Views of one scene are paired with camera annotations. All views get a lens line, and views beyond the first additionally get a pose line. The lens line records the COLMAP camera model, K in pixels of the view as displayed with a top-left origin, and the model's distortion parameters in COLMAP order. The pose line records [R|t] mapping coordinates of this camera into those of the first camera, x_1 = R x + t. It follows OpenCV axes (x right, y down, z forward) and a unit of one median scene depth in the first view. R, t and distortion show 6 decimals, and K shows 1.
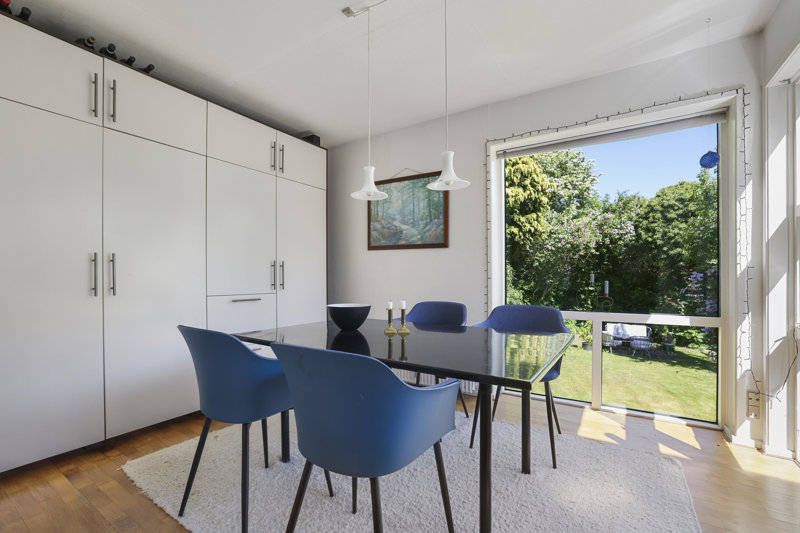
lens RADIAL K [[353.3, 0, 390.9], [0, 353.3, 276.3], [0, 0, 1]] dist [-0.037758, 0.008078]
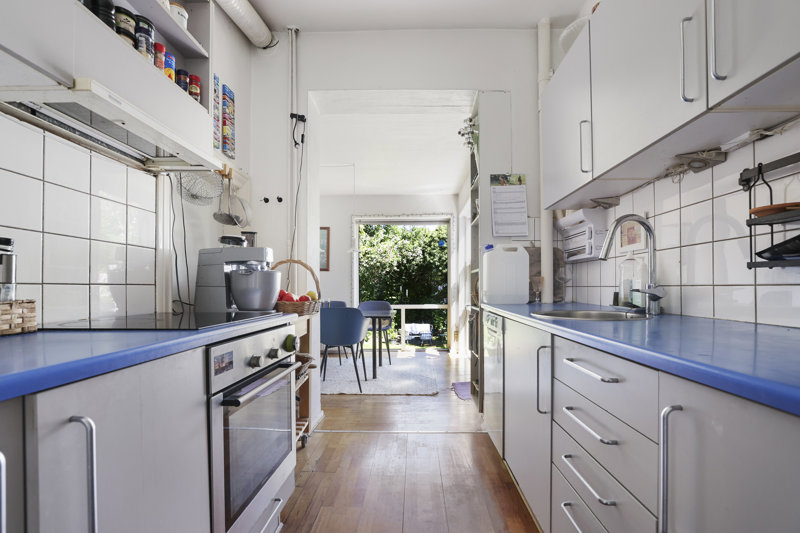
lens RADIAL K [[557.3, 0, 400.0], [0, 557.3, 270.8], [0, 0, 1]] dist [0.000108, 0.000001]
pose [[0.850206, 0.015555, 0.526220, -0.507355], [0.001854, 0.999469, -0.032540, 0.003836], [-0.526446, 0.028641, 0.849726, -0.787029]]
